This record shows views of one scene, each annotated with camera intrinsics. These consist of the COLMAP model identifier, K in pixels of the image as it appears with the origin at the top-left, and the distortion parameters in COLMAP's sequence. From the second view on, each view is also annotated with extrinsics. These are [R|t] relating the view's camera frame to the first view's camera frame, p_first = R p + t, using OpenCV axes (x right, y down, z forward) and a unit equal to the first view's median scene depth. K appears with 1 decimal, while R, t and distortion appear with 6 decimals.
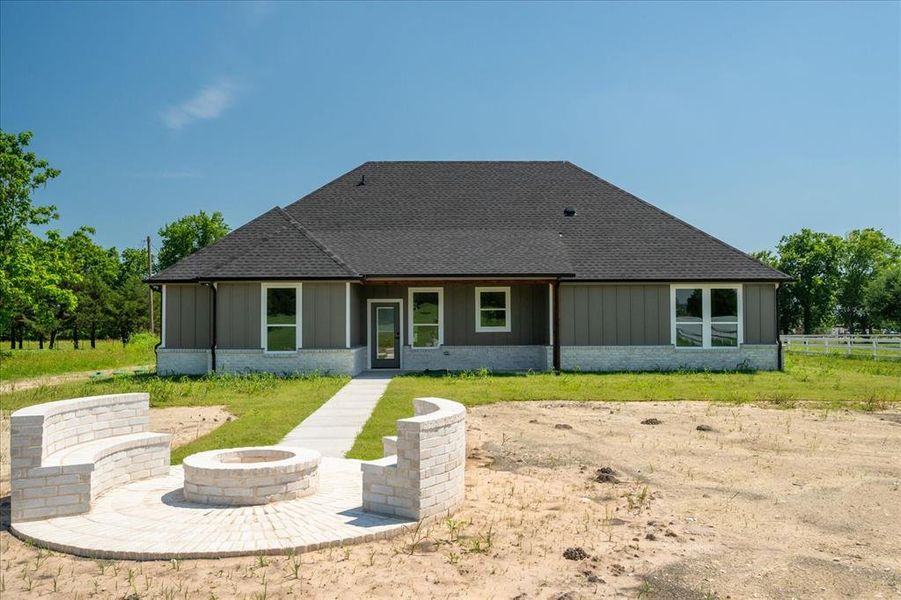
lens RADIAL K [[604.2, 0, 450.5], [0, 604.2, 300.0], [0, 0, 1]] dist [0.004577, 0.001395]
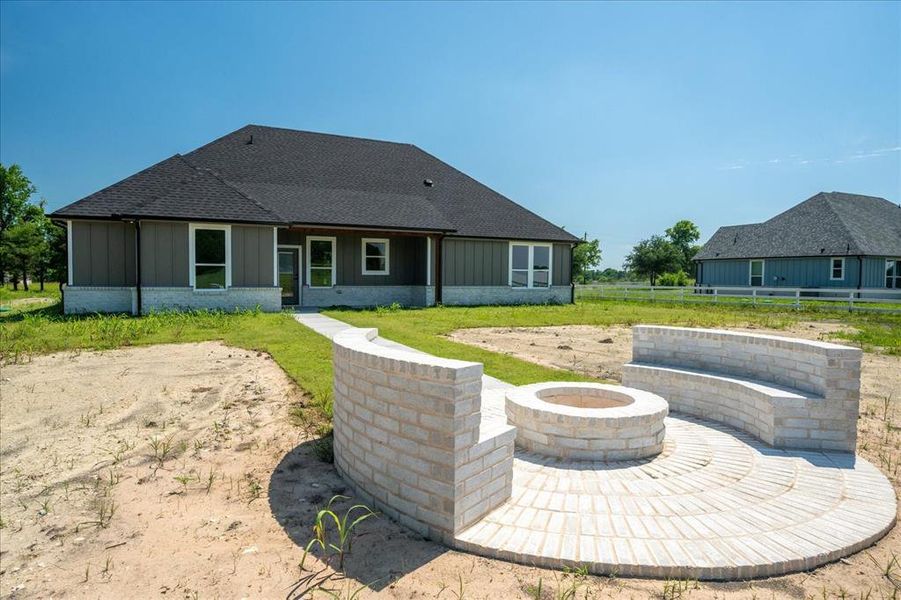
lens RADIAL K [[449.0, 0, 435.7], [0, 449.0, 285.5], [0, 0, 1]] dist [0.000150, 0.000273]
pose [[0.936301, 0.005434, 0.351158, -0.153770], [-0.029607, 0.997542, 0.063505, 0.013577], [-0.349949, -0.069856, 0.934160, 0.100160]]
